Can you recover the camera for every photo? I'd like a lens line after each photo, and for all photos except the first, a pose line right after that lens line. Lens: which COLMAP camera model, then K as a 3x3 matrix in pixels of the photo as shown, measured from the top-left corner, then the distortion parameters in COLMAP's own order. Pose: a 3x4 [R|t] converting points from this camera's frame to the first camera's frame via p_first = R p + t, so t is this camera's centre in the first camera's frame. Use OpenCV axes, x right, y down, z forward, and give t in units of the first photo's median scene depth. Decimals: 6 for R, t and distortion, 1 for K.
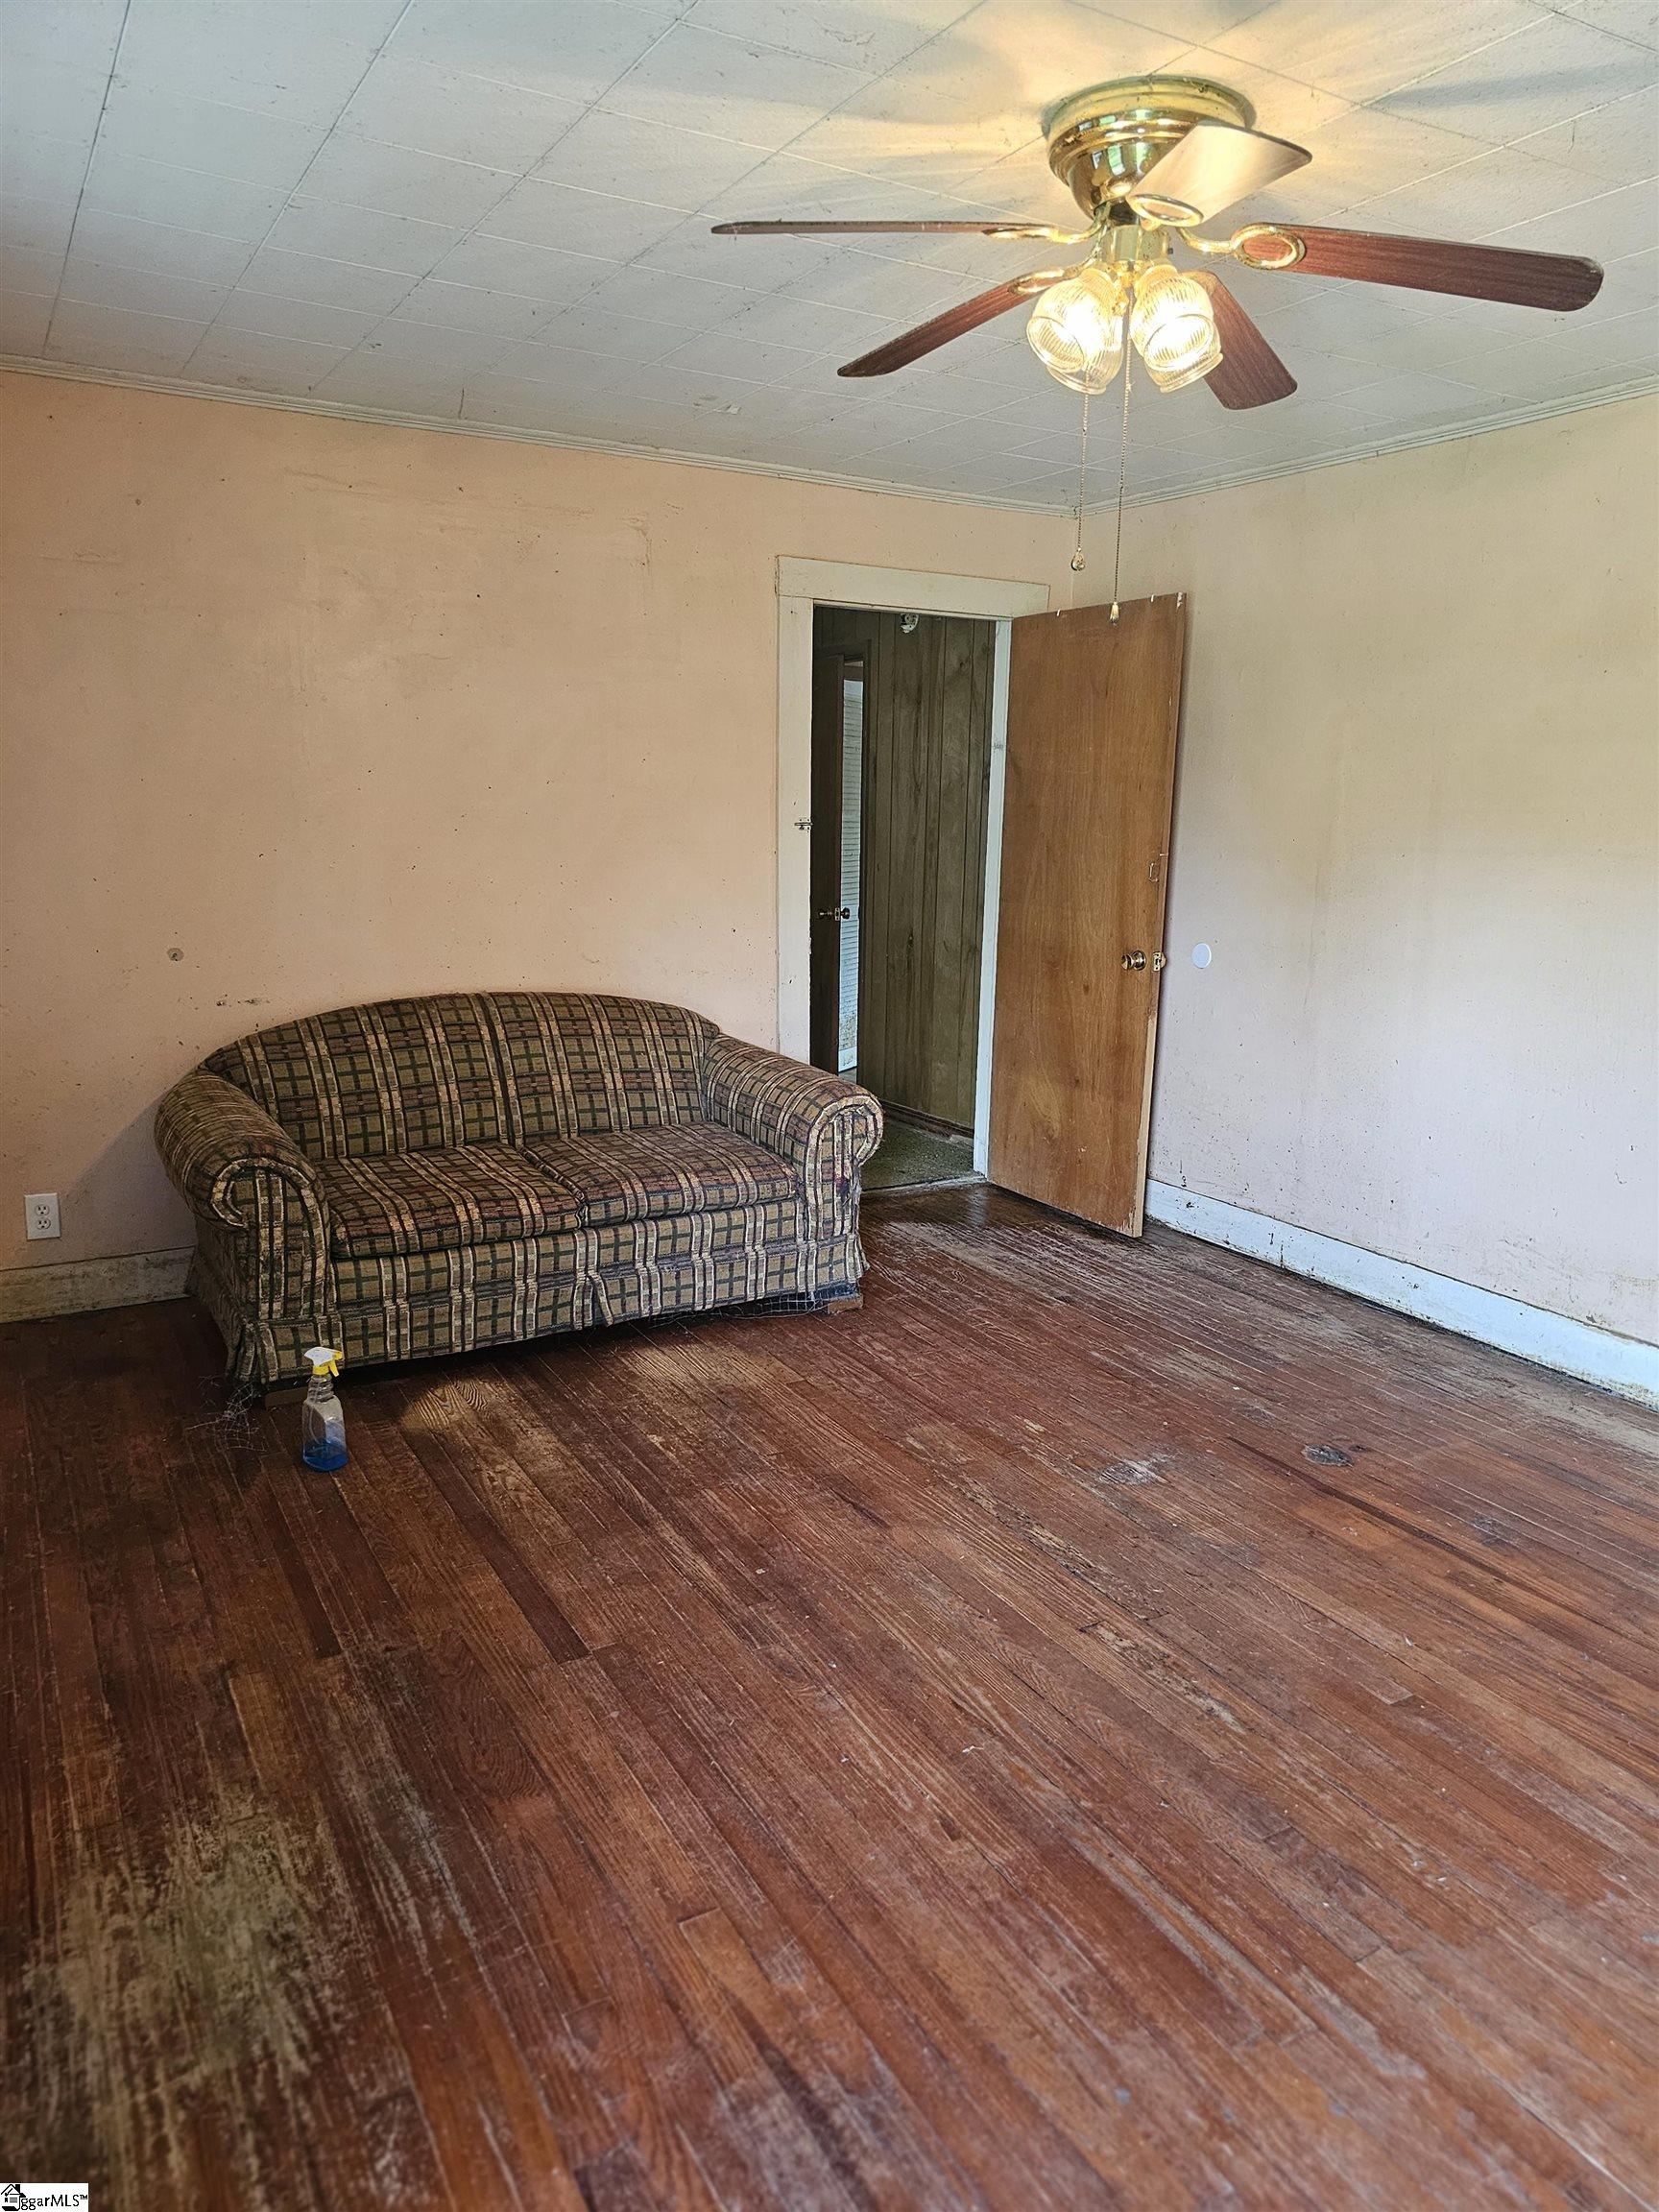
lens RADIAL K [[1487.0, 0, 829.5], [0, 1487.0, 1106.0], [0, 0, 1]] dist [0.053717, -0.053805]
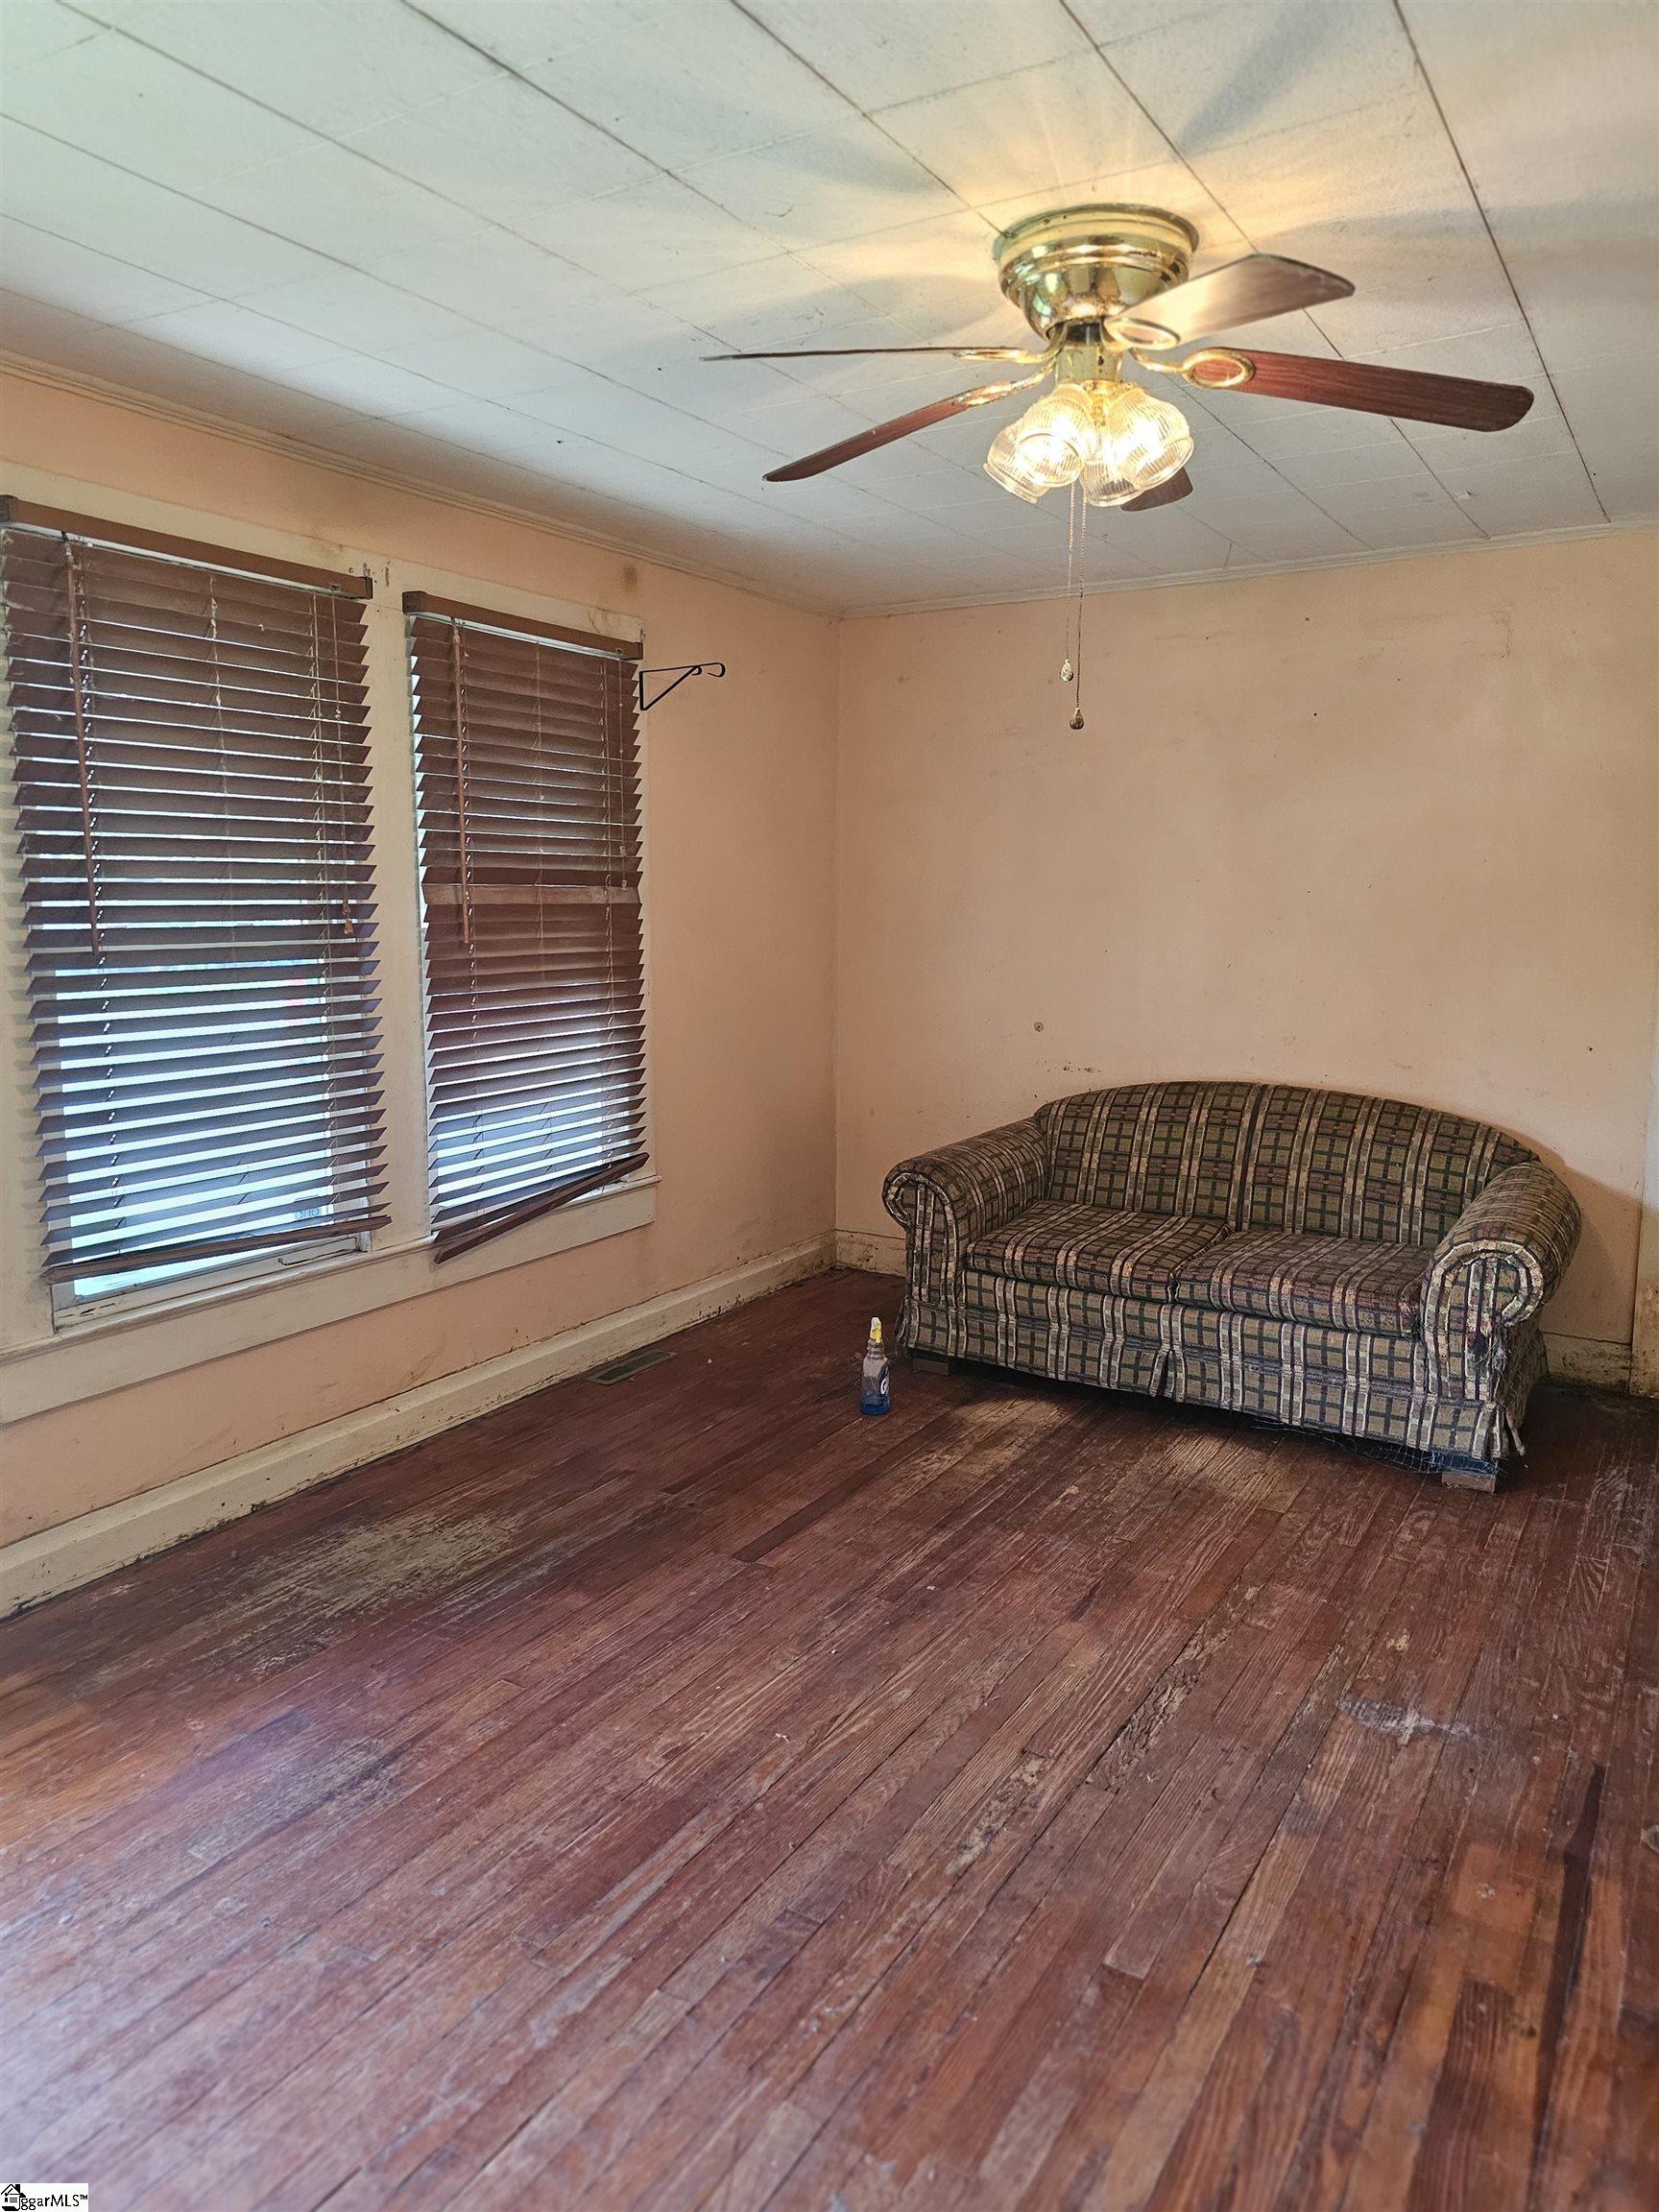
lens RADIAL K [[1504.8, 0, 837.3], [0, 1504.8, 1092.2], [0, 0, 1]] dist [0.080219, -0.104119]
pose [[0.482465, 0.107874, -0.869247, 0.662417], [-0.177671, 0.983810, 0.023478, -0.049749], [0.857706, 0.143113, 0.493820, 0.255952]]
